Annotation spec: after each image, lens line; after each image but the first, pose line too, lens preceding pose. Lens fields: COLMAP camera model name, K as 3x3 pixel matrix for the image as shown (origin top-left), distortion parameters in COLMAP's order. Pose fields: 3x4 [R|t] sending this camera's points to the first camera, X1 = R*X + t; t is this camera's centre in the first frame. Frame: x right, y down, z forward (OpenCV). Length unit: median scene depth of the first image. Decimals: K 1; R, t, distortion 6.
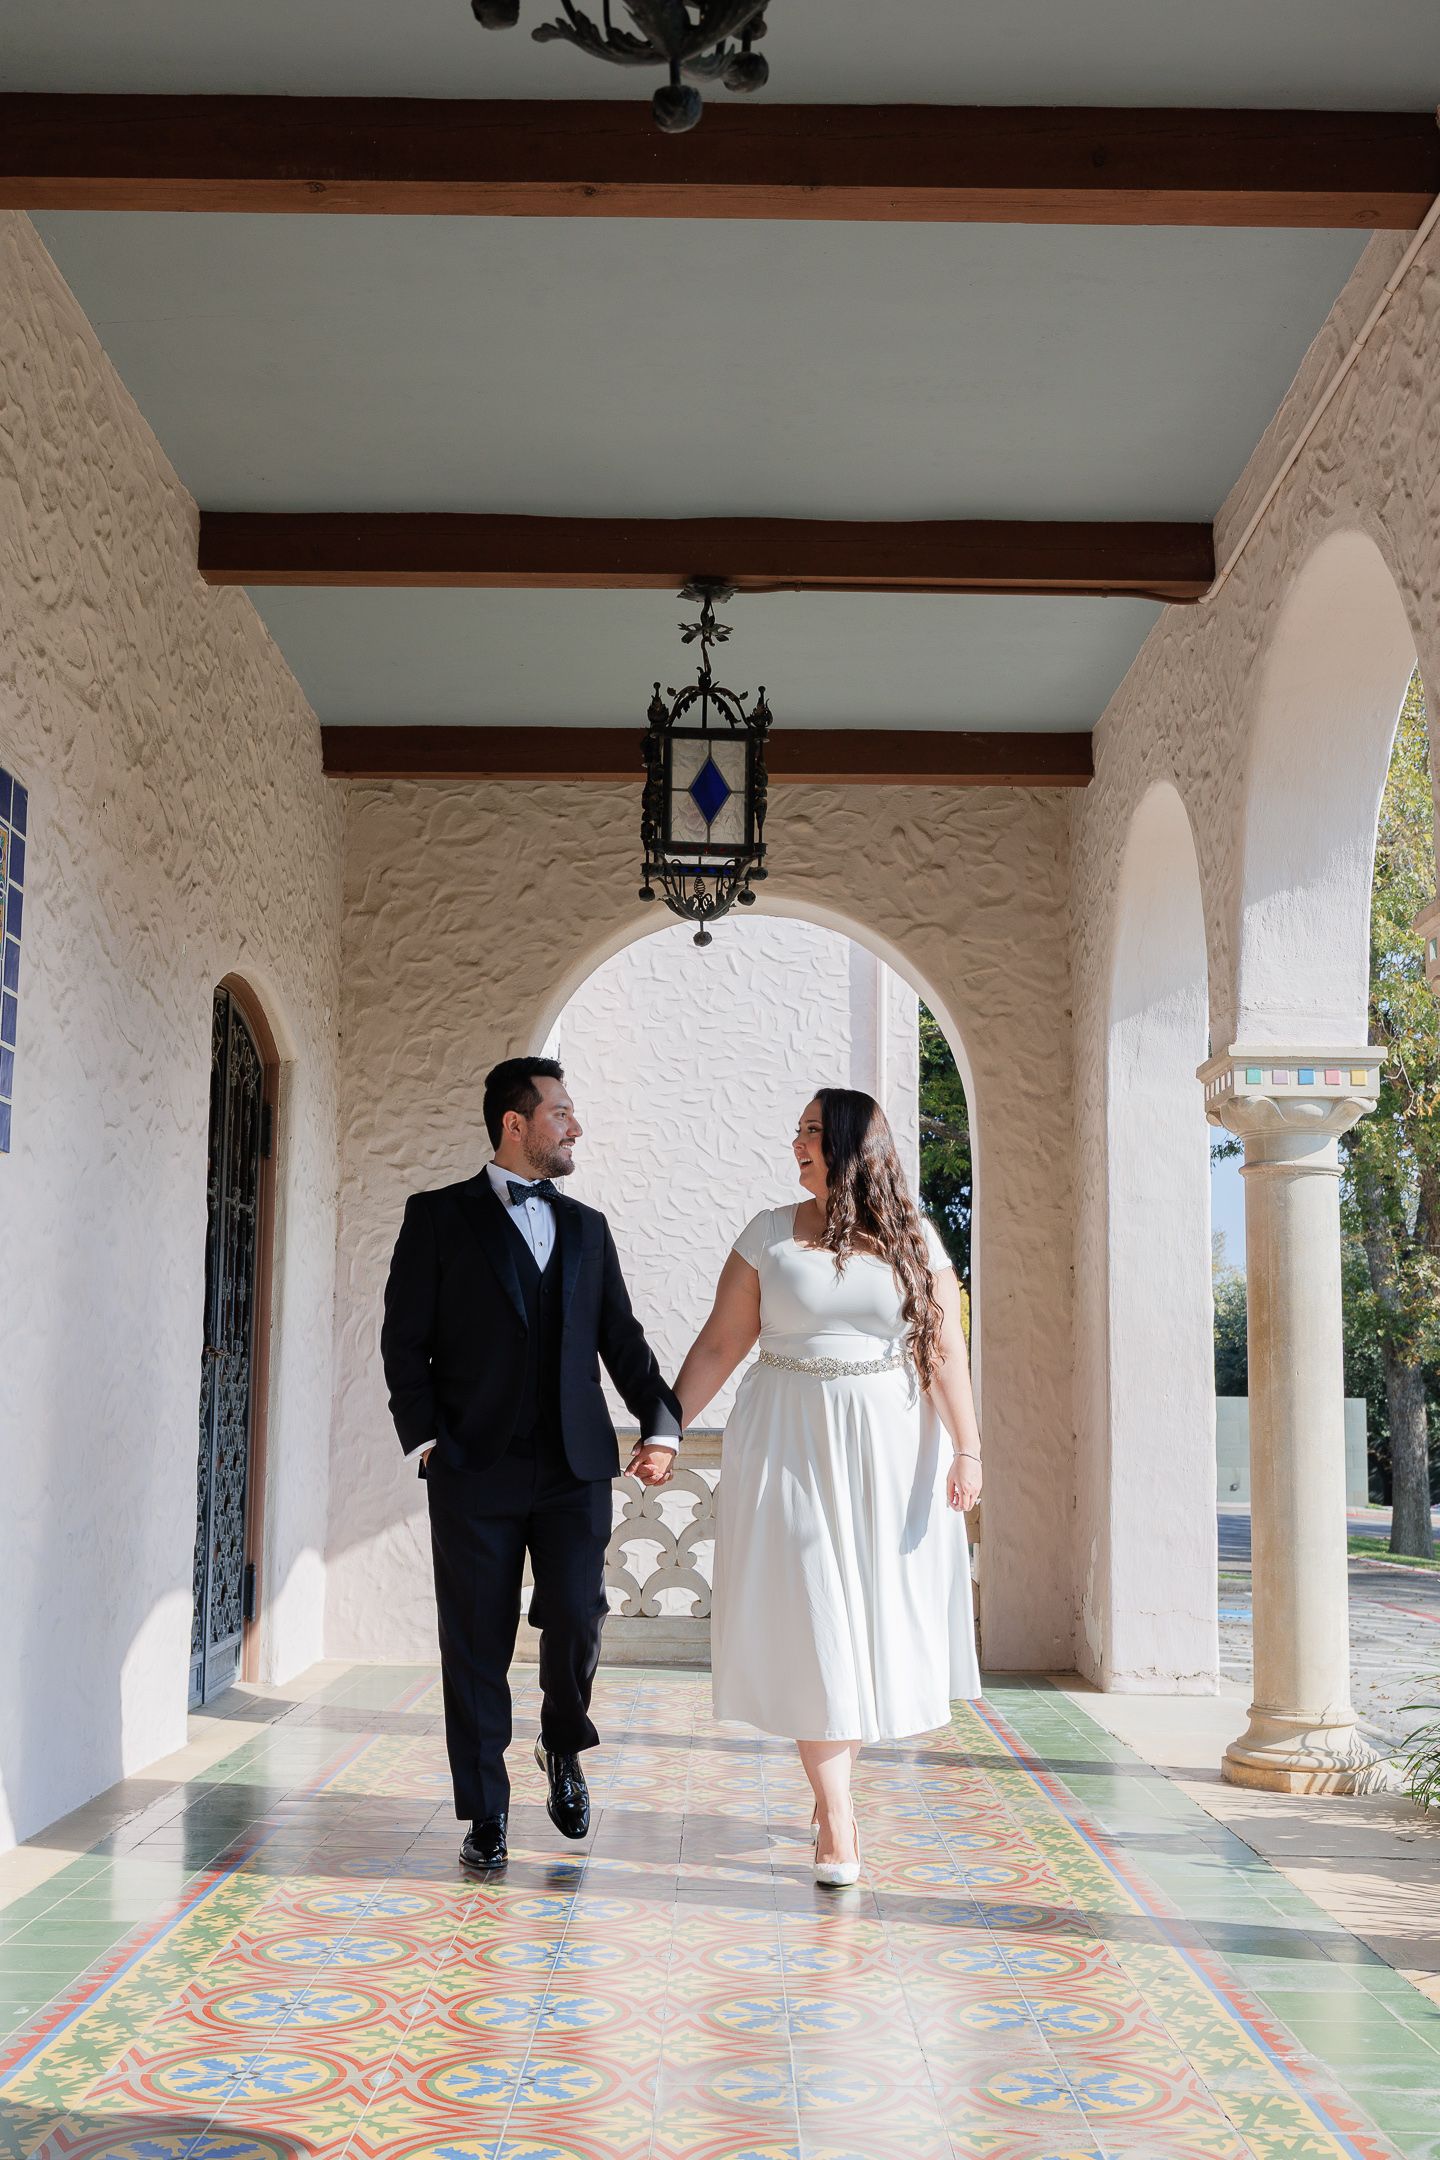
lens RADIAL K [[2437.8, 0, 727.4], [0, 2437.8, 1112.8], [0, 0, 1]] dist [0.008135, -0.014225]
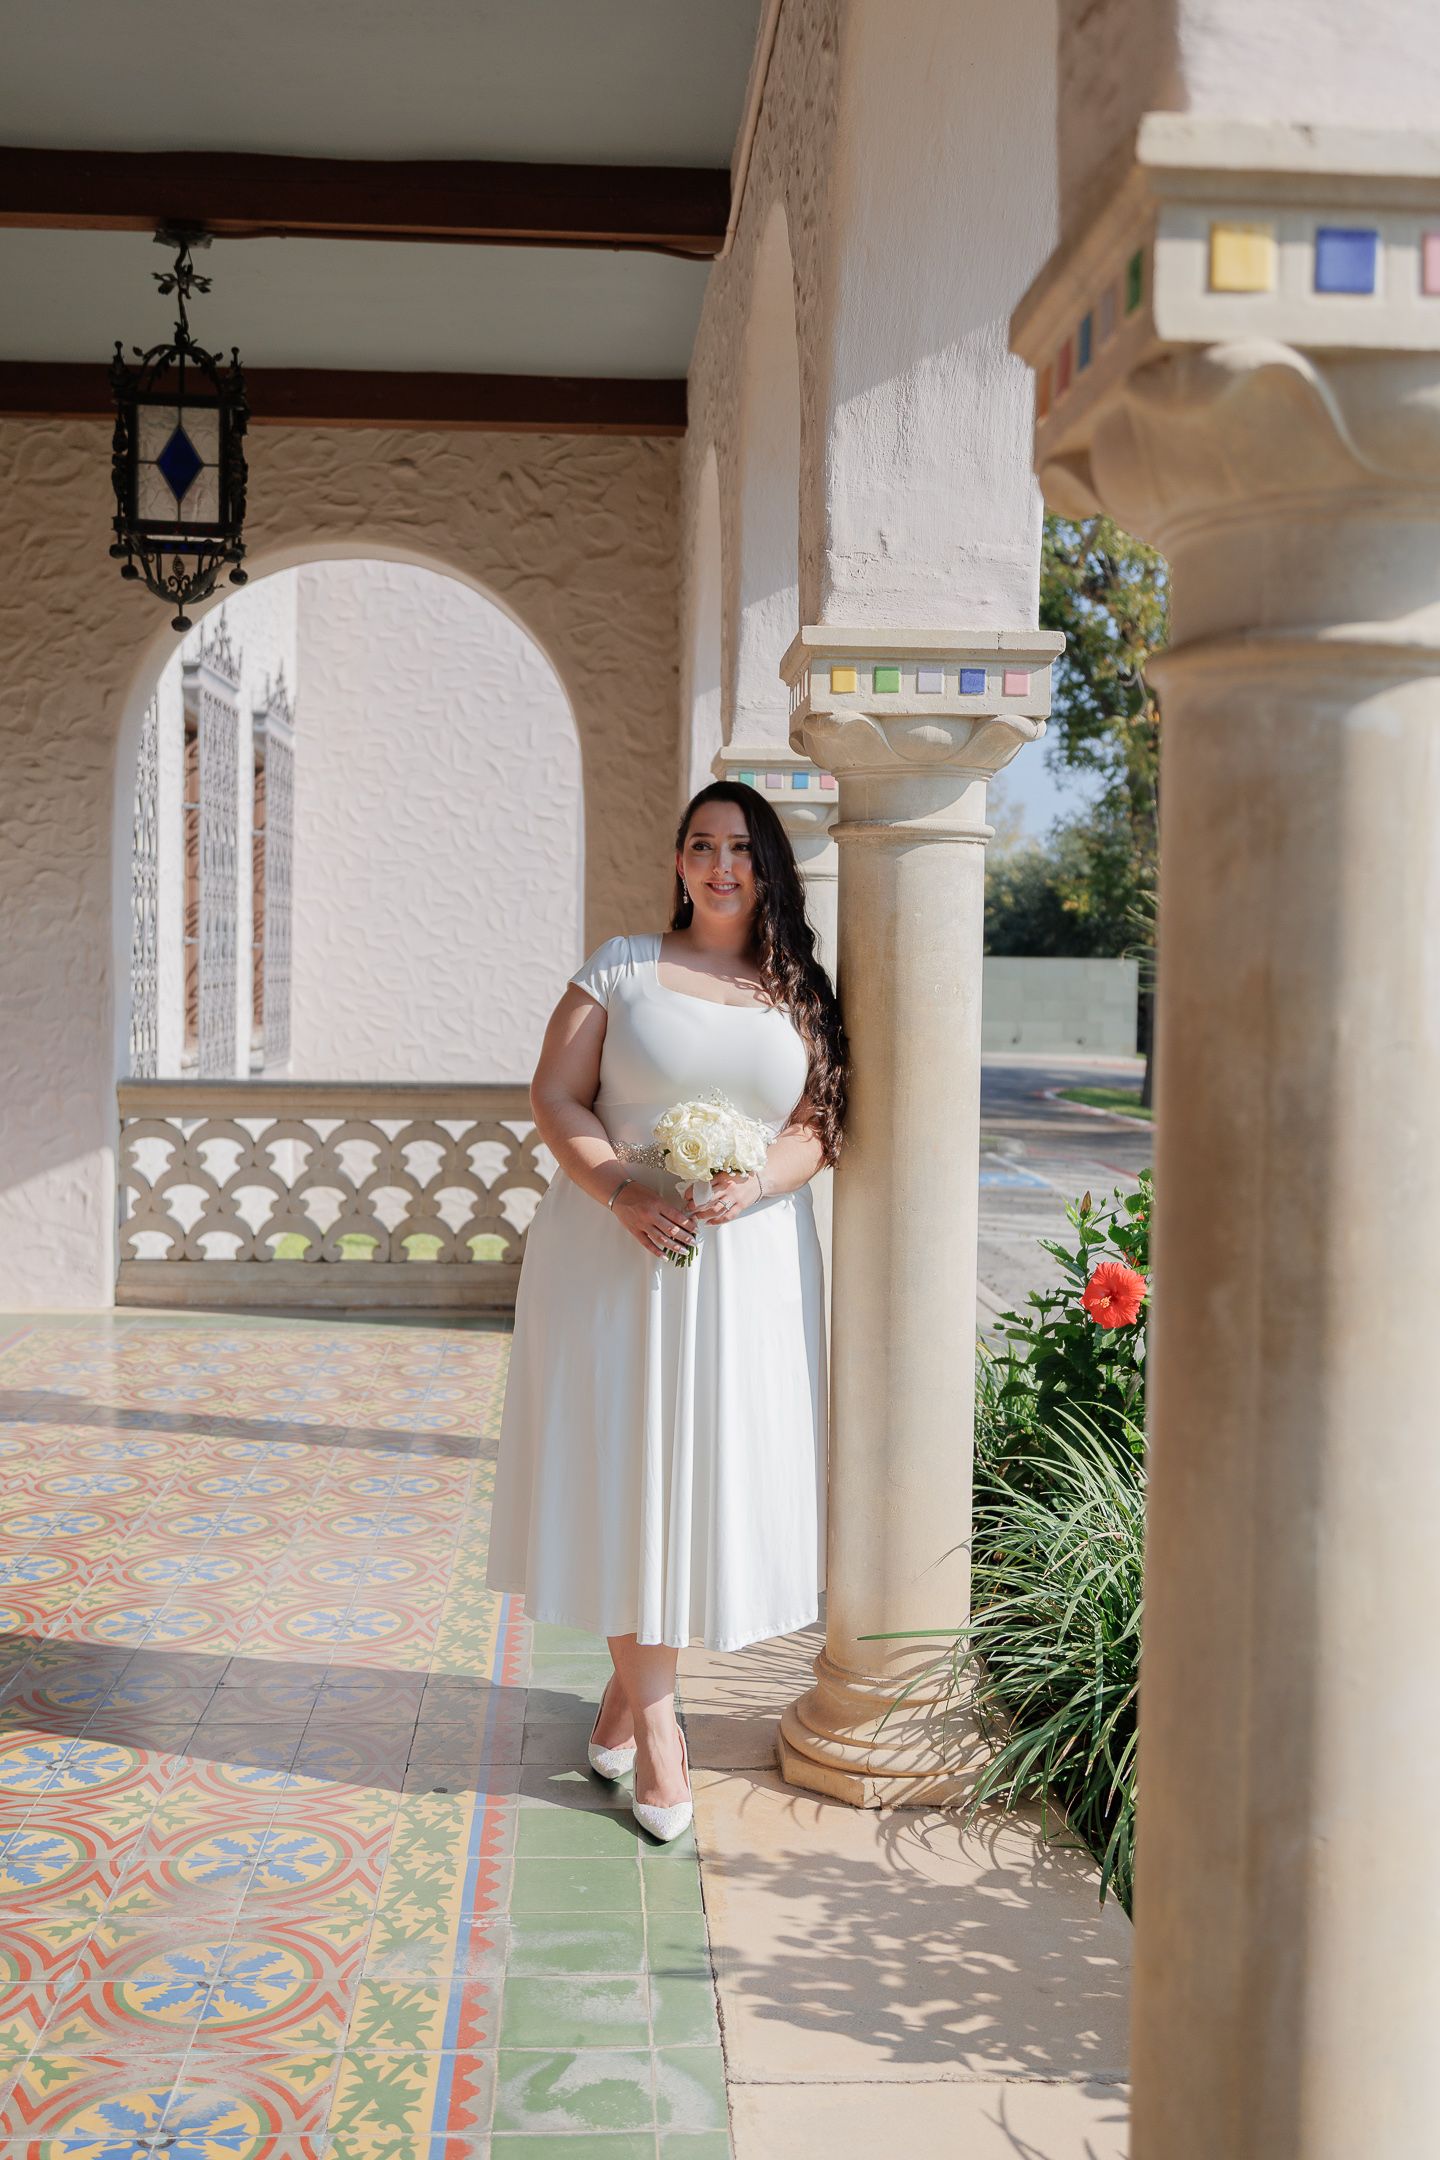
lens RADIAL K [[2220.4, 0, 720.0], [0, 2220.4, 1080.0], [0, 0, 1]] dist [0.010982, -0.003913]
pose [[0.998800, 0.000855, 0.048976, 0.114203], [-0.009694, 0.983523, 0.180522, -0.040107], [-0.048015, -0.180780, 0.982351, 0.078760]]
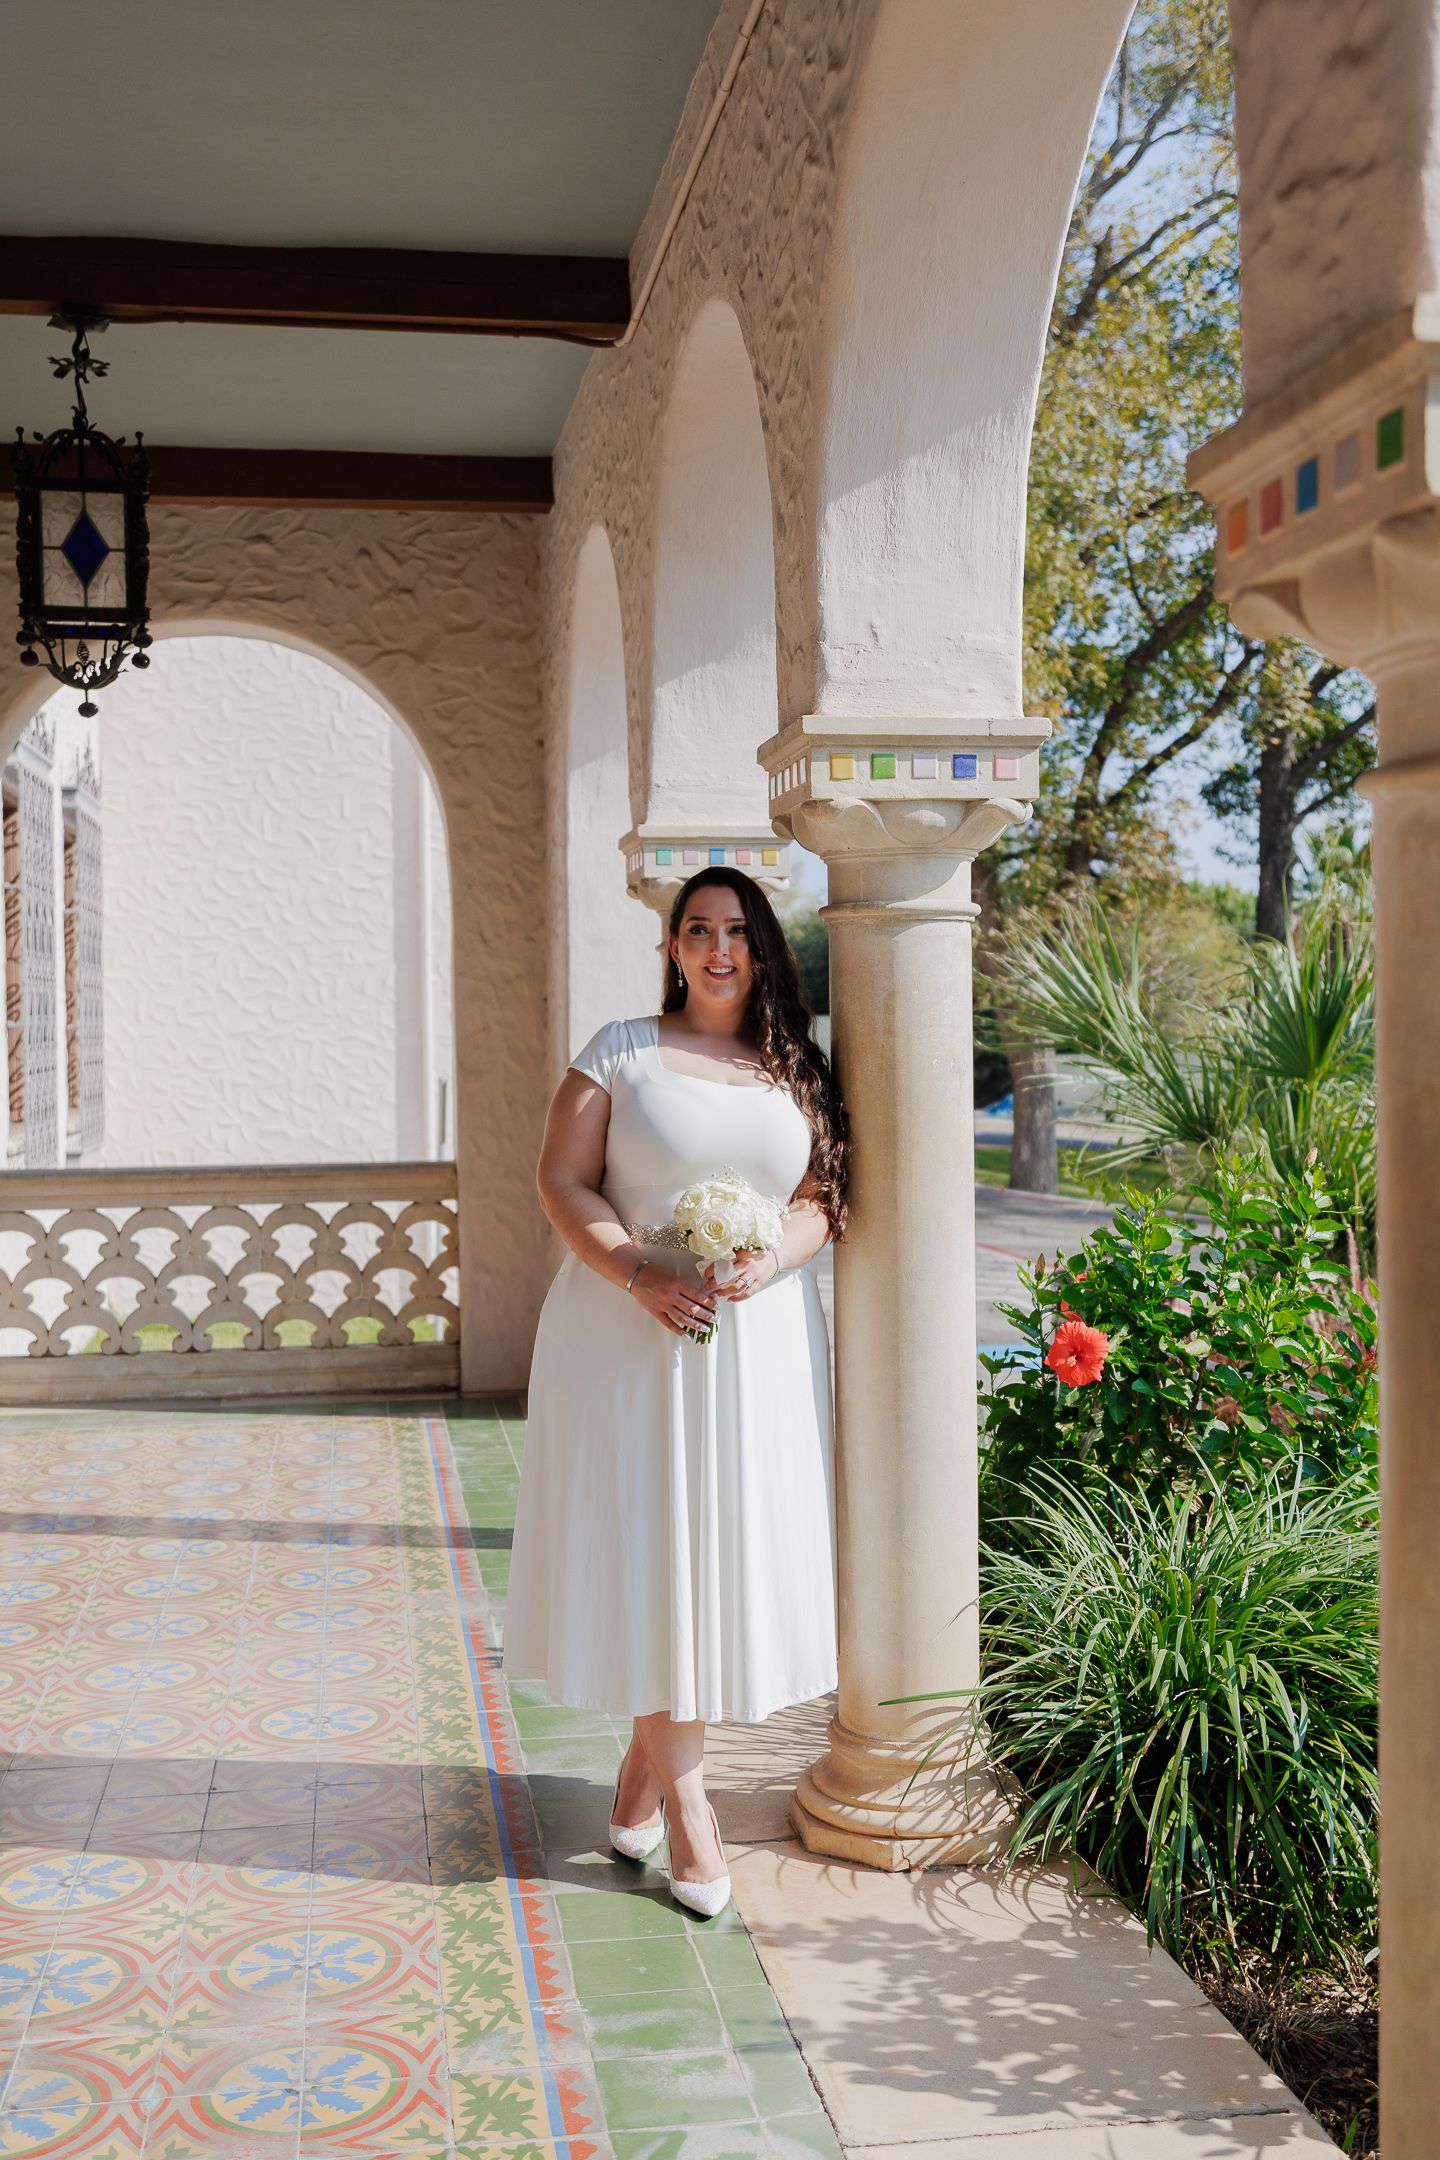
lens RADIAL K [[2255.0, 0, 720.0], [0, 2255.0, 1080.0], [0, 0, 1]] dist [0.004489, 0.019743]
pose [[0.987957, -0.026451, 0.152451, 0.068774], [0.002933, 0.988303, 0.152472, -0.045389], [-0.154701, -0.150189, 0.976479, 0.070355]]
